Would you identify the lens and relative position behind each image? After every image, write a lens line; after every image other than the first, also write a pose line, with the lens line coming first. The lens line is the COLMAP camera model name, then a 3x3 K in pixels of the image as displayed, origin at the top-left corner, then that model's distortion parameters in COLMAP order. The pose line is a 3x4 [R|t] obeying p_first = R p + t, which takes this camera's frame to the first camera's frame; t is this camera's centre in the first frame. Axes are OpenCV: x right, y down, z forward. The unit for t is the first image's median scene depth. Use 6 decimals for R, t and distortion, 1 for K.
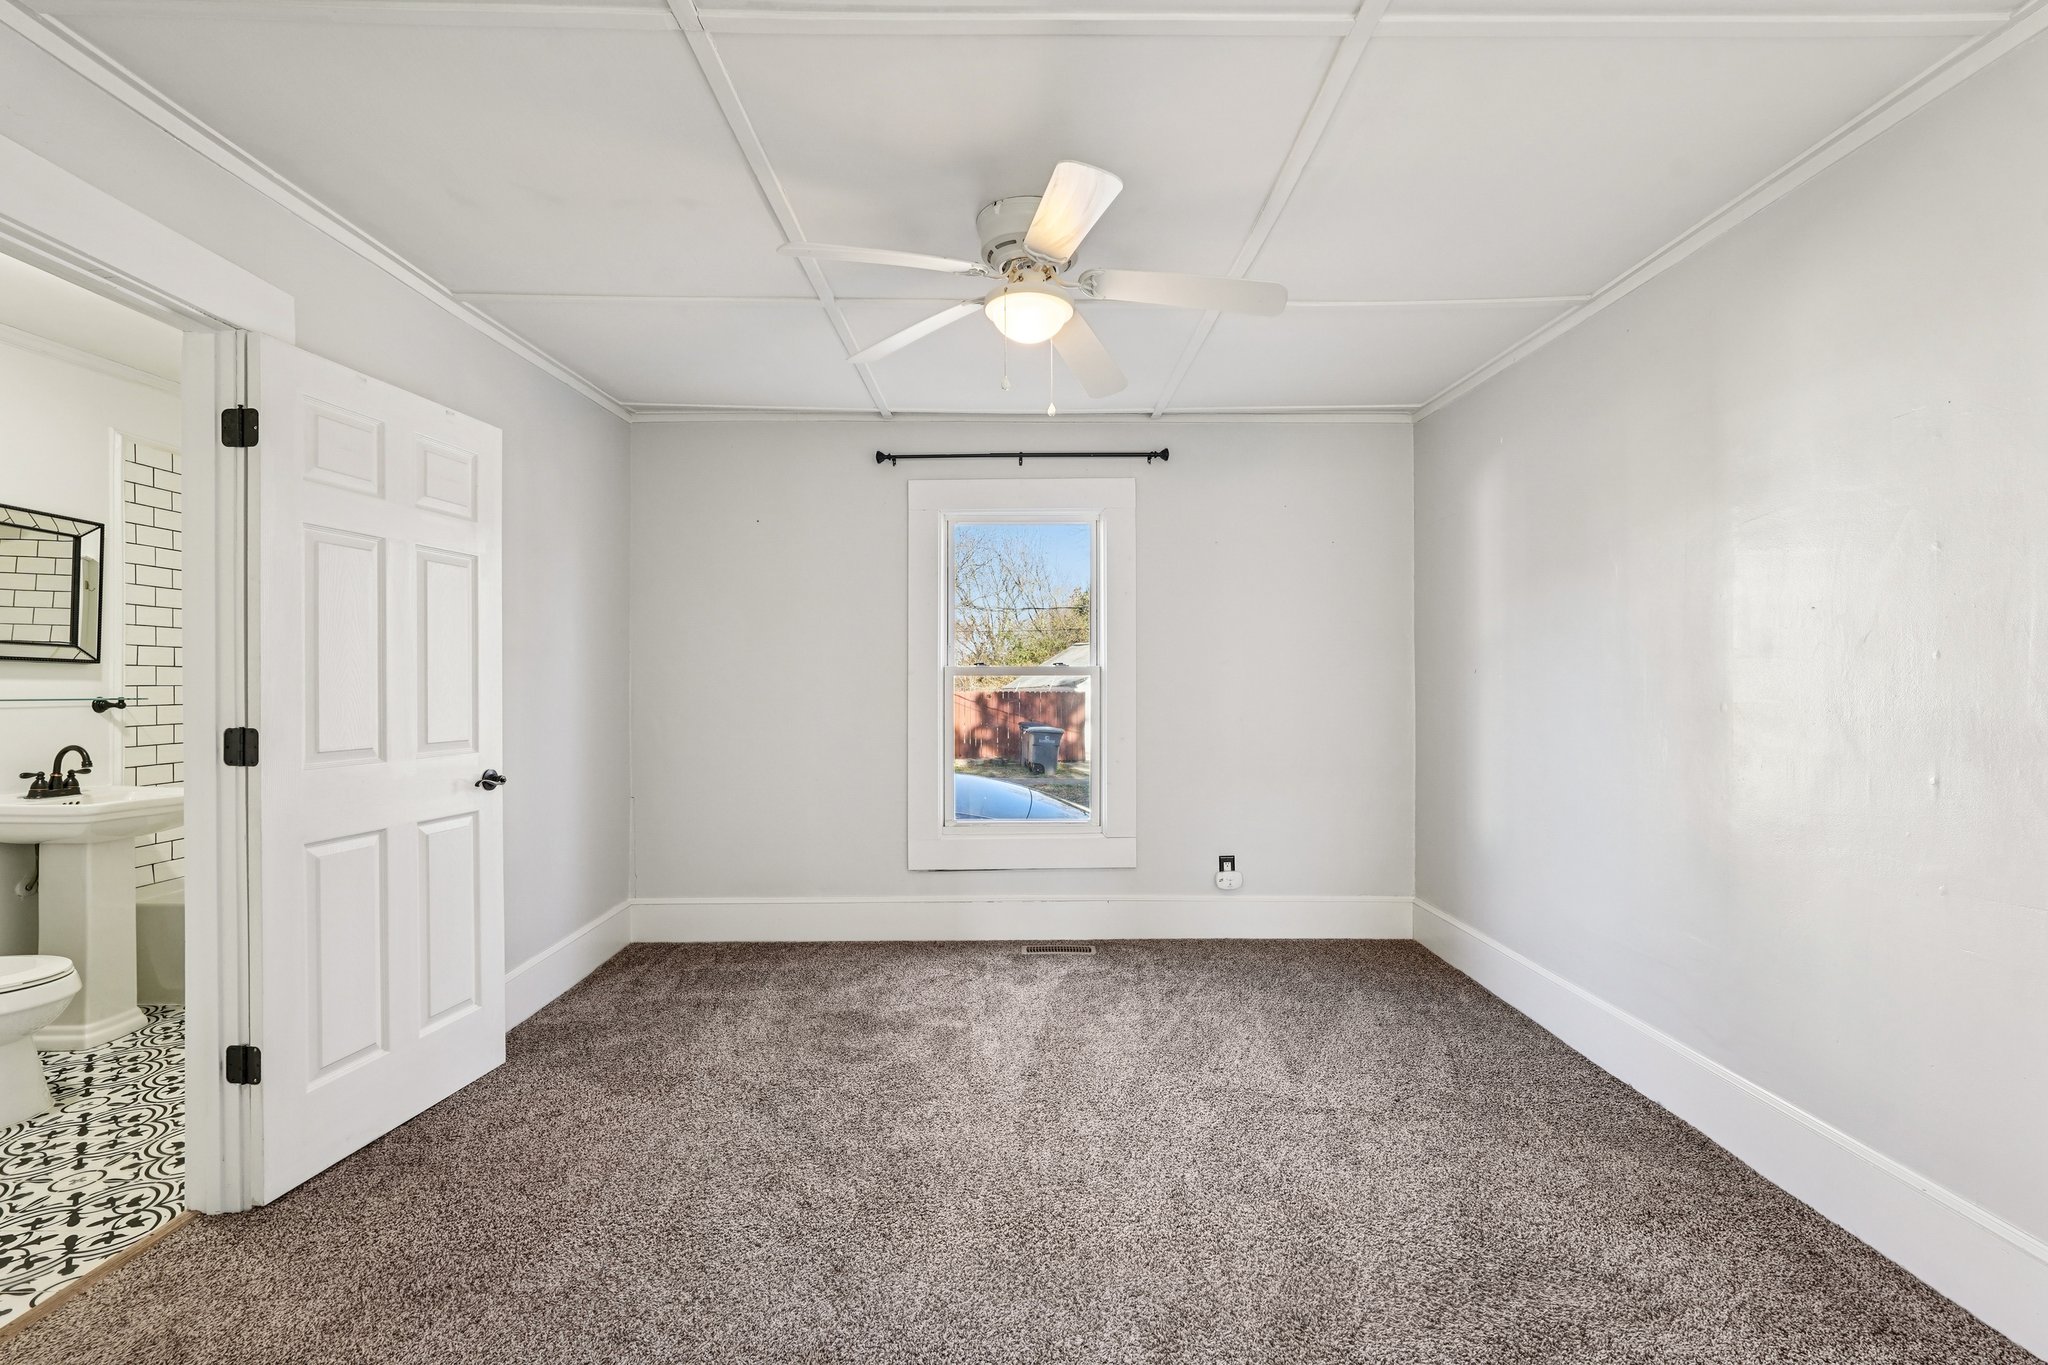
lens RADIAL K [[909.5, 0, 1023.2], [0, 909.5, 680.9], [0, 0, 1]] dist [-0.009974, 0.005228]
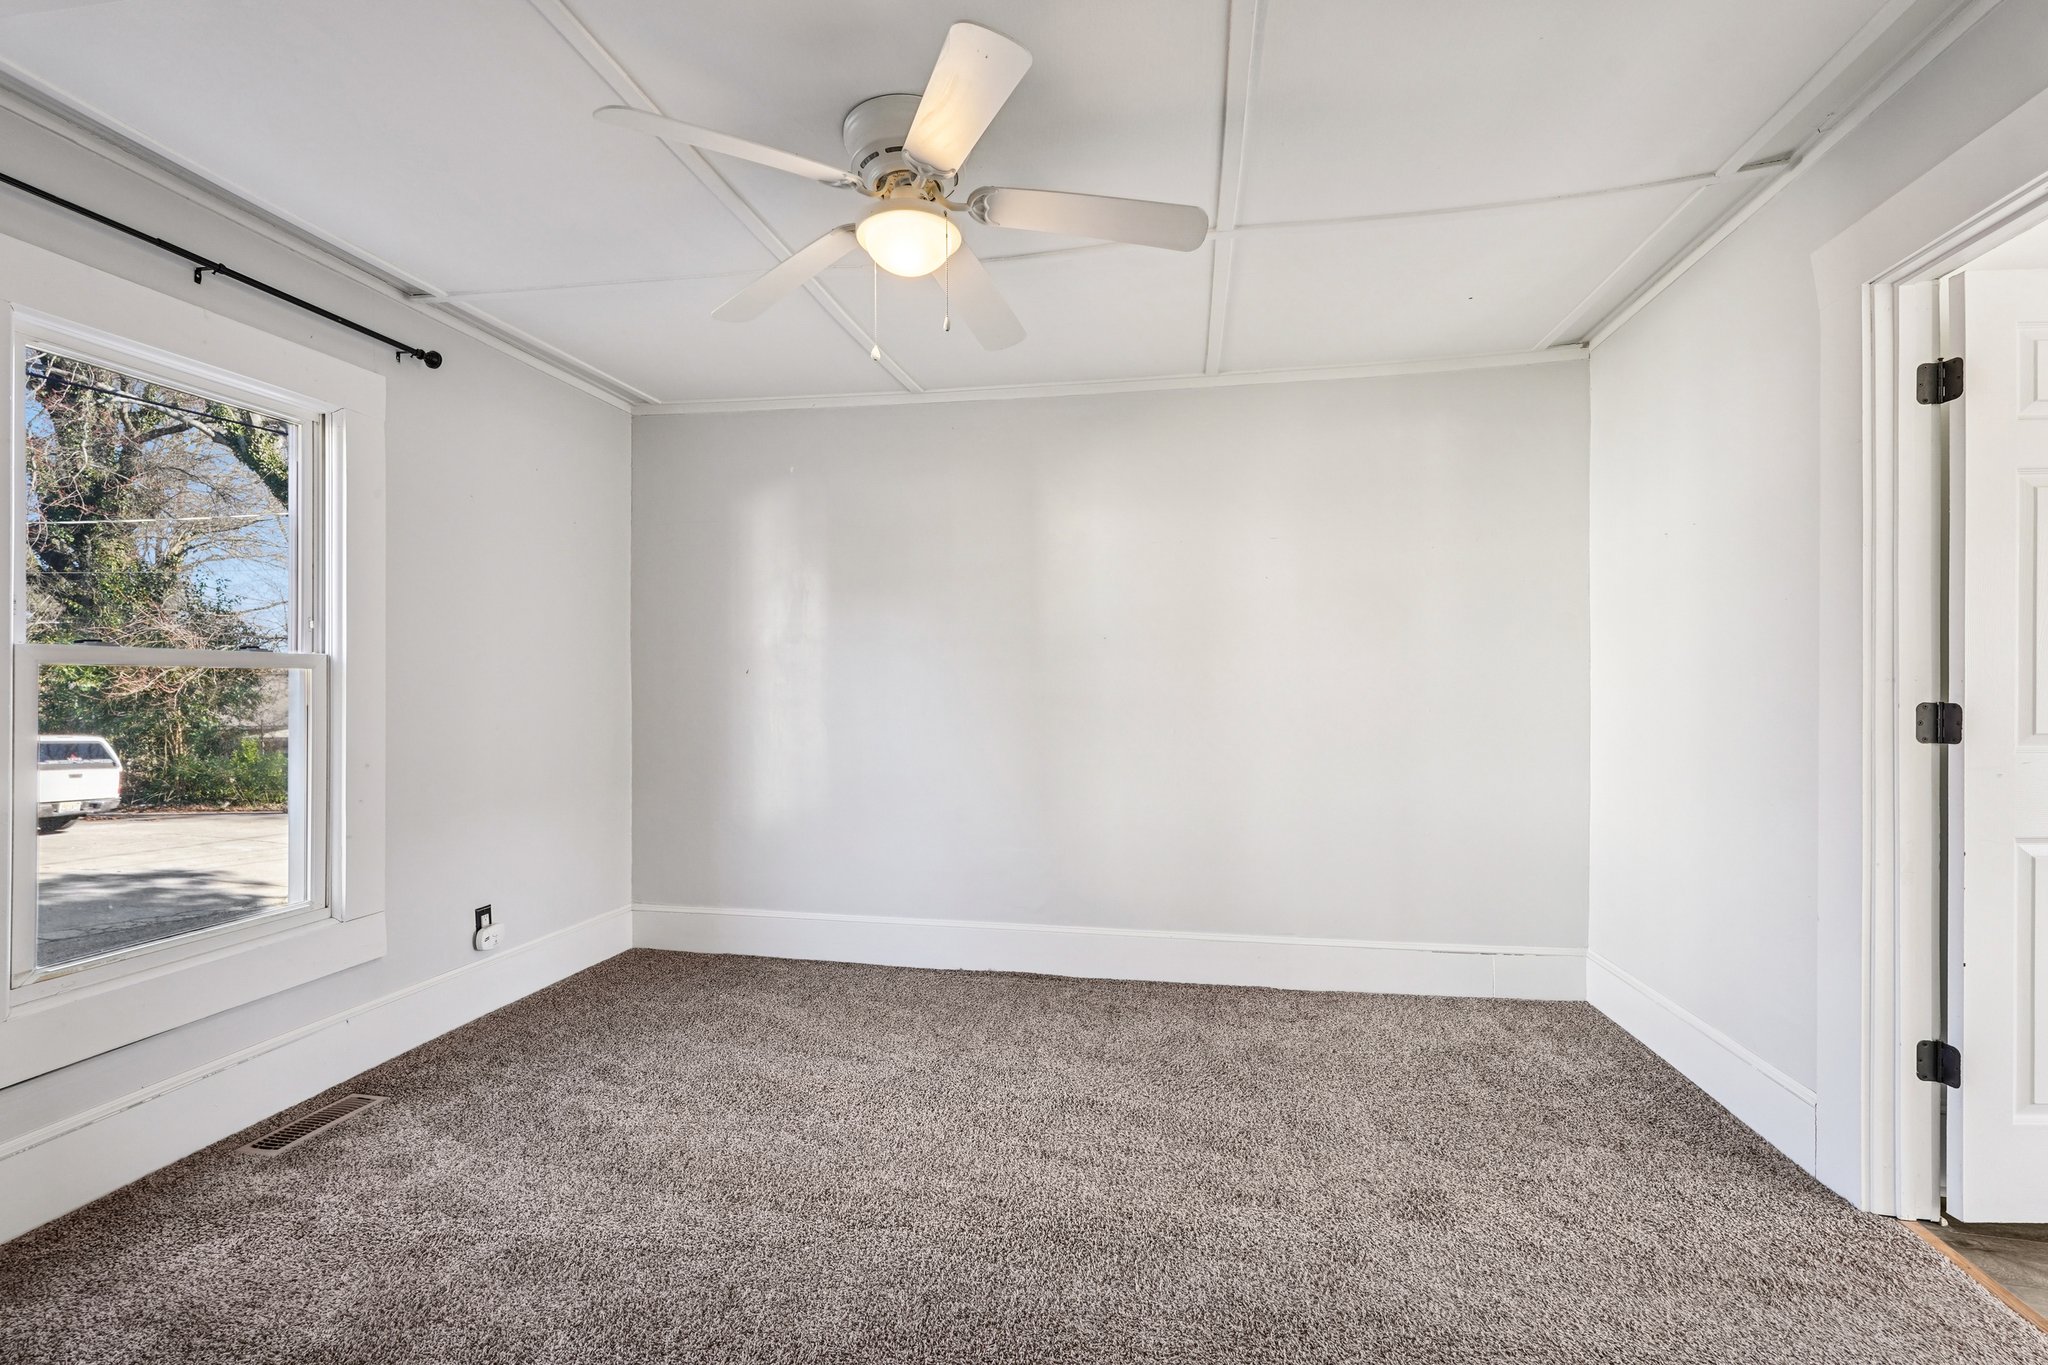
lens RADIAL K [[909.5, 0, 1026.4], [0, 909.5, 686.1], [0, 0, 1]] dist [-0.009974, 0.005228]
pose [[0.193475, 0.001730, 0.981104, -2.049910], [0.002270, 0.999995, -0.002211, 0.040649], [-0.981103, 0.002655, 0.193470, 1.879543]]
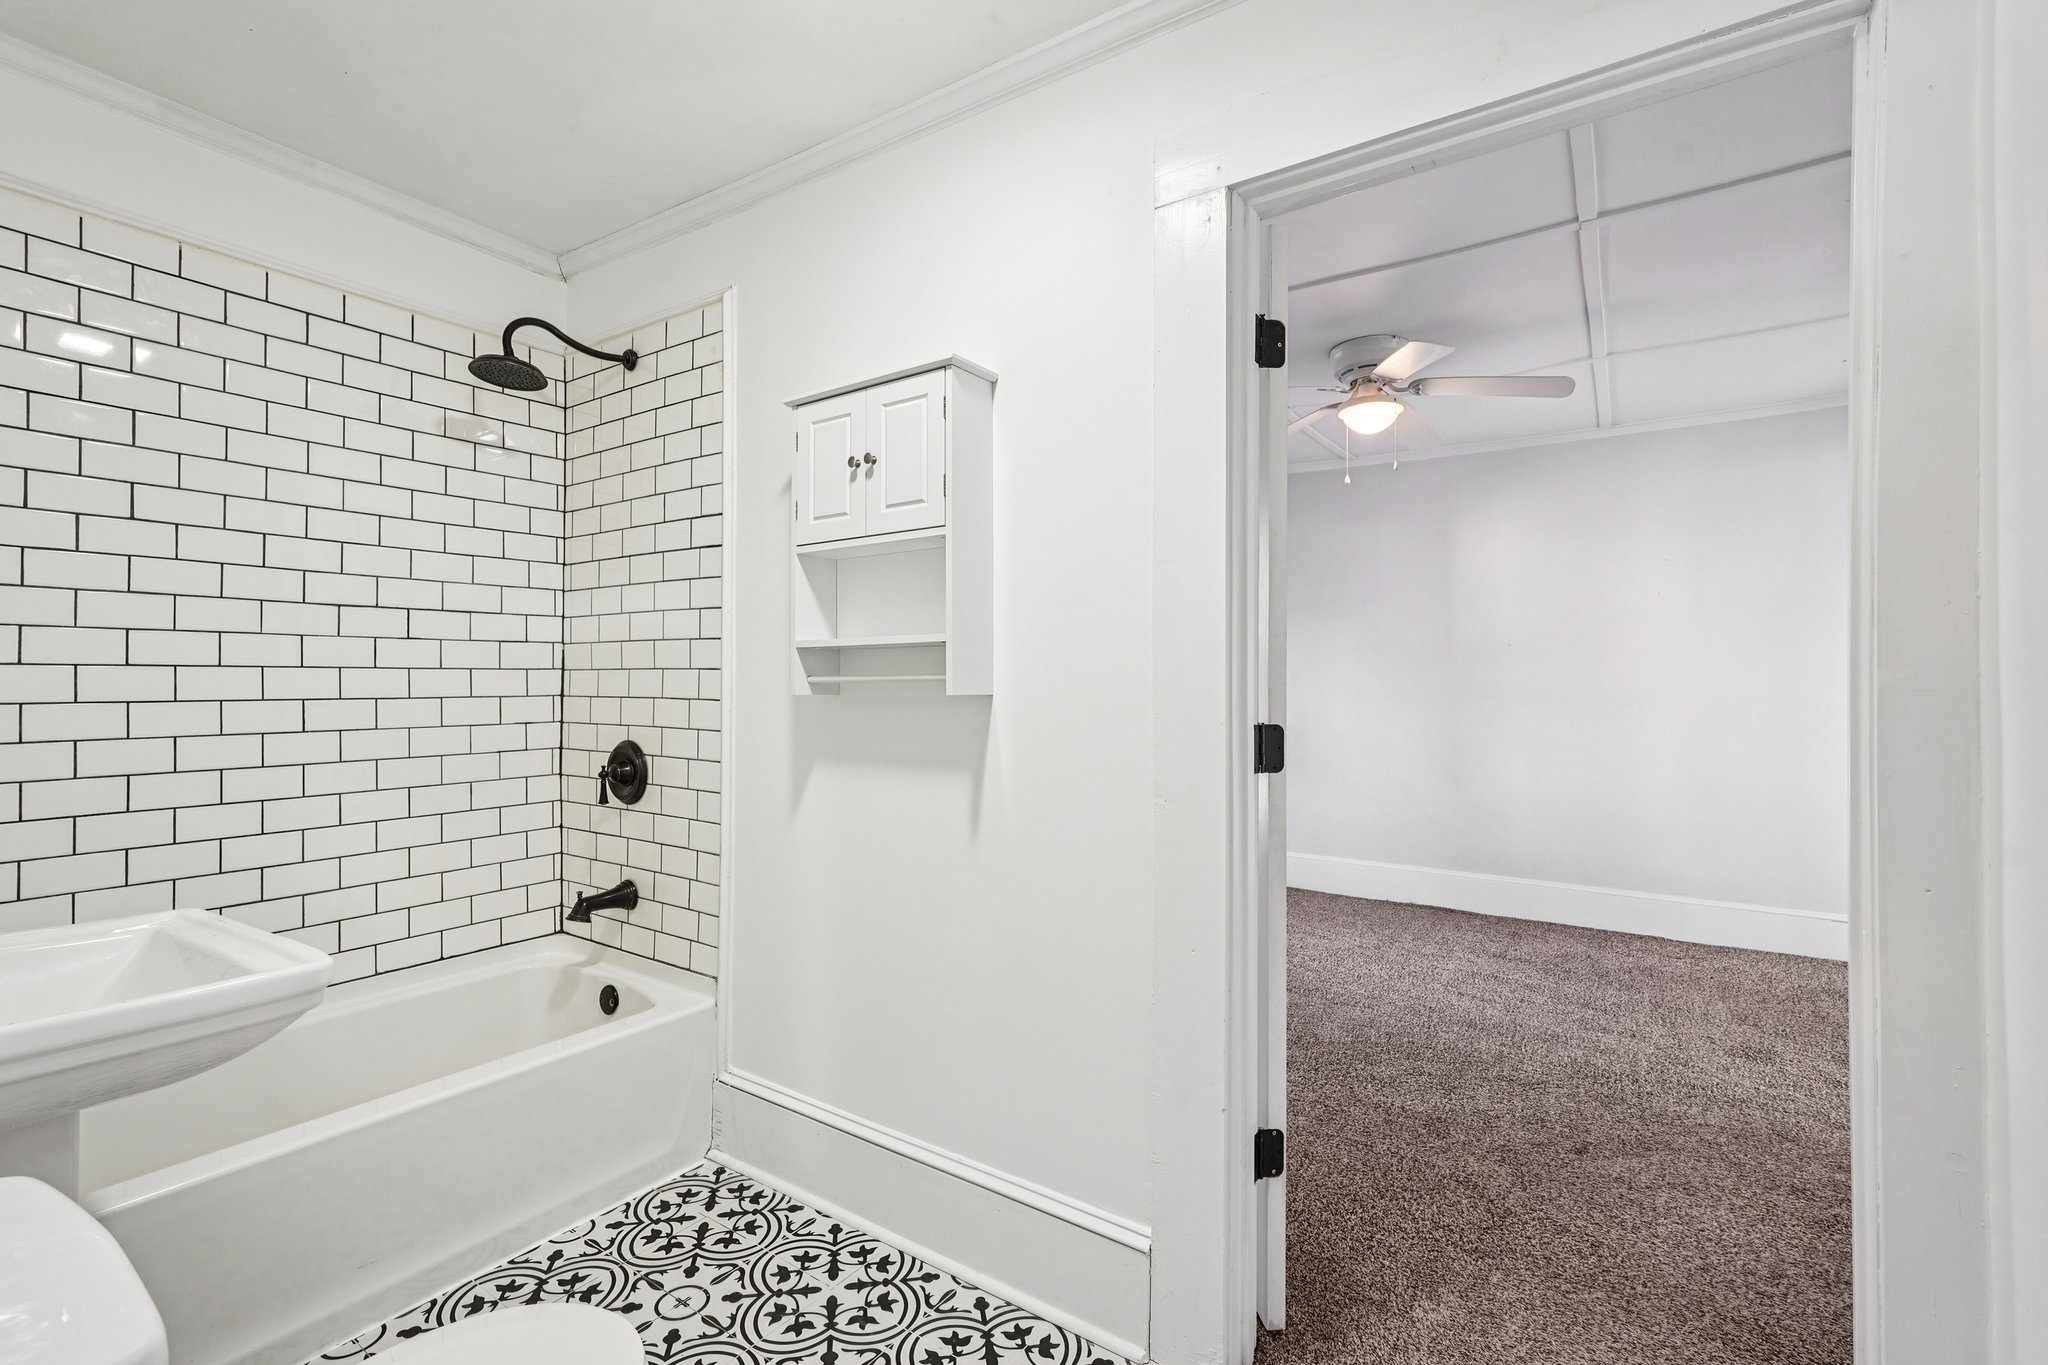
lens RADIAL K [[909.5, 0, 1057.3], [0, 909.5, 670.4], [0, 0, 1]] dist [-0.009974, 0.005228]
pose [[0.550996, 0.012583, 0.834413, -3.648849], [-0.001829, 0.999902, -0.013871, 0.035200], [-0.834506, 0.006117, 0.550965, 1.632045]]
